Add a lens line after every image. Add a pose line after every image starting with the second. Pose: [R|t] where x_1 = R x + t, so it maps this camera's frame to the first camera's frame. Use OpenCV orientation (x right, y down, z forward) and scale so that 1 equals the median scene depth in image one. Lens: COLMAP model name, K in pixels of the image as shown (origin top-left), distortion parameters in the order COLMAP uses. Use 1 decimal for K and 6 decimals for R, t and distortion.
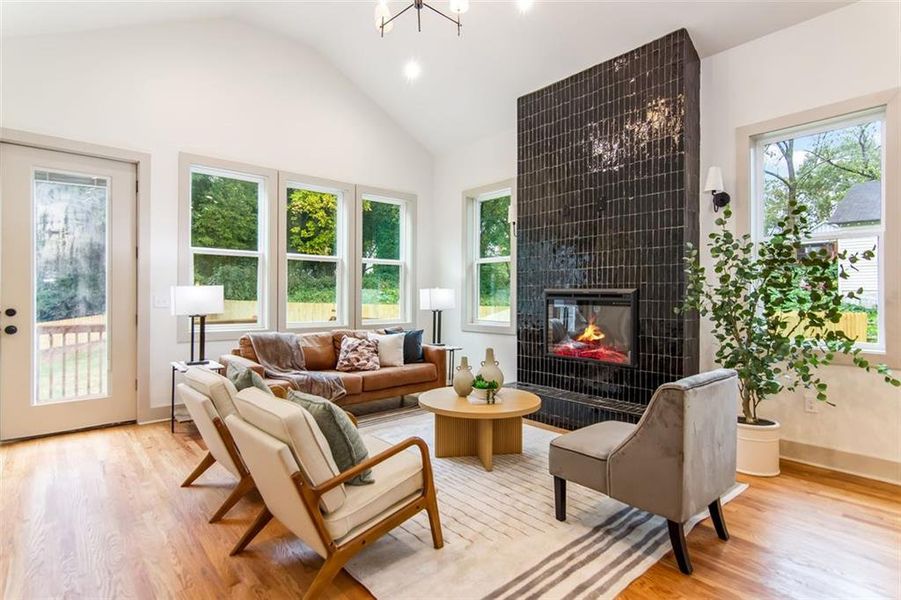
lens RADIAL K [[456.8, 0, 444.2], [0, 456.8, 295.3], [0, 0, 1]] dist [0.000489, 0.001653]
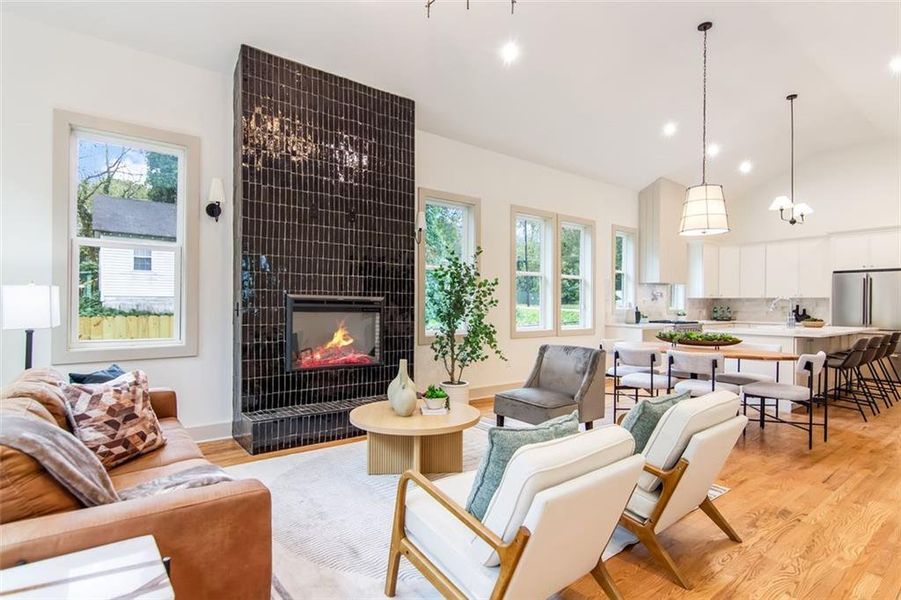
lens RADIAL K [[462.9, 0, 448.1], [0, 462.9, 305.8], [0, 0, 1]] dist [-0.001197, 0.000723]
pose [[0.047177, -0.004831, 0.998875, -0.693001], [-0.008778, 0.999948, 0.005251, 0.000036], [-0.998848, -0.009016, 0.047132, 0.710291]]
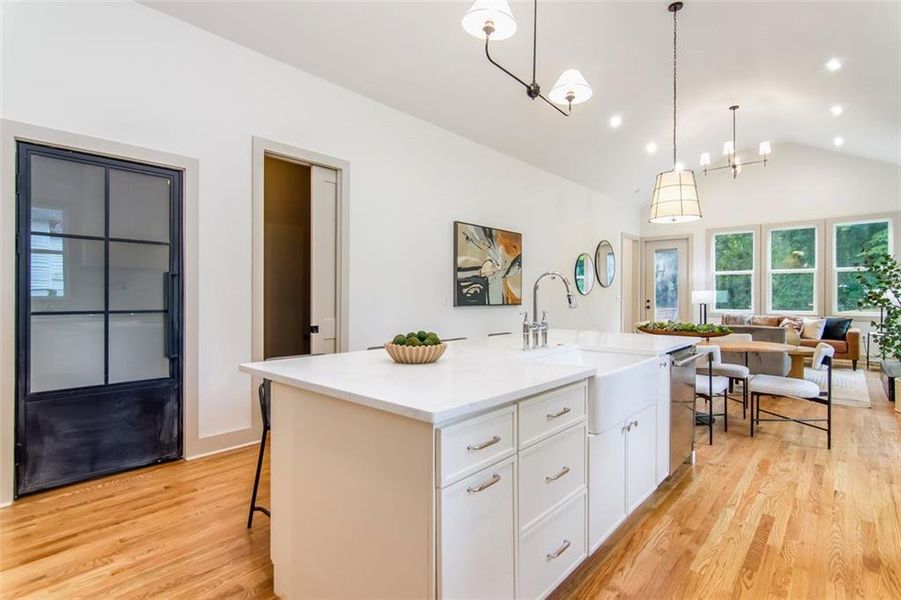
lens RADIAL K [[444.6, 0, 446.4], [0, 444.6, 296.8], [0, 0, 1]] dist [0.000725, 0.000969]
pose [[0.124335, 0.001587, -0.992239, 1.419287], [0.003604, 0.999991, 0.002051, -0.000058], [0.992234, -0.003831, 0.124328, -0.509477]]
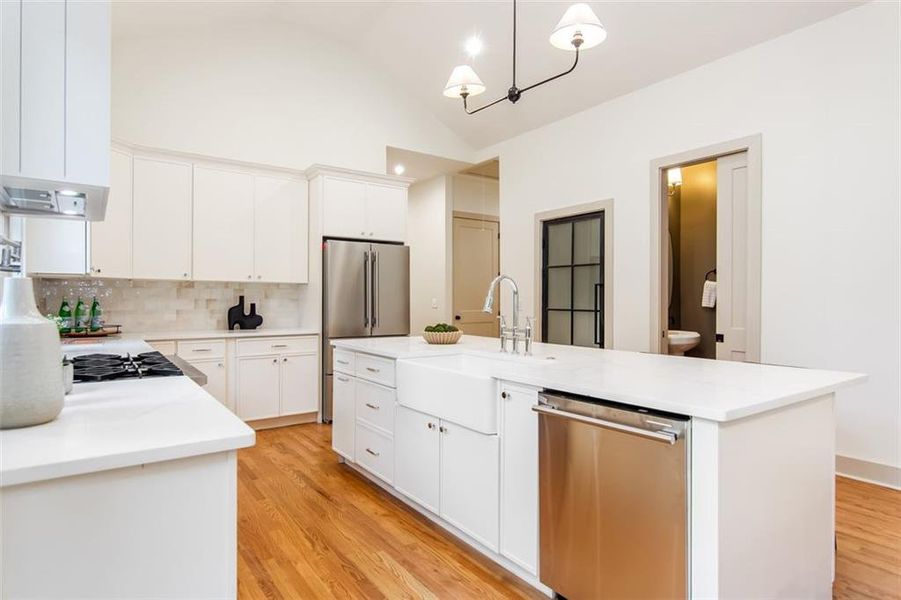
lens RADIAL K [[499.5, 0, 447.6], [0, 499.5, 304.2], [0, 0, 1]] dist [0.001070, 0.000011]
pose [[-0.995930, -0.006511, 0.089890, 0.875218], [-0.006023, 0.999966, 0.005702, 0.002383], [-0.089924, 0.005137, -0.995935, 0.344381]]
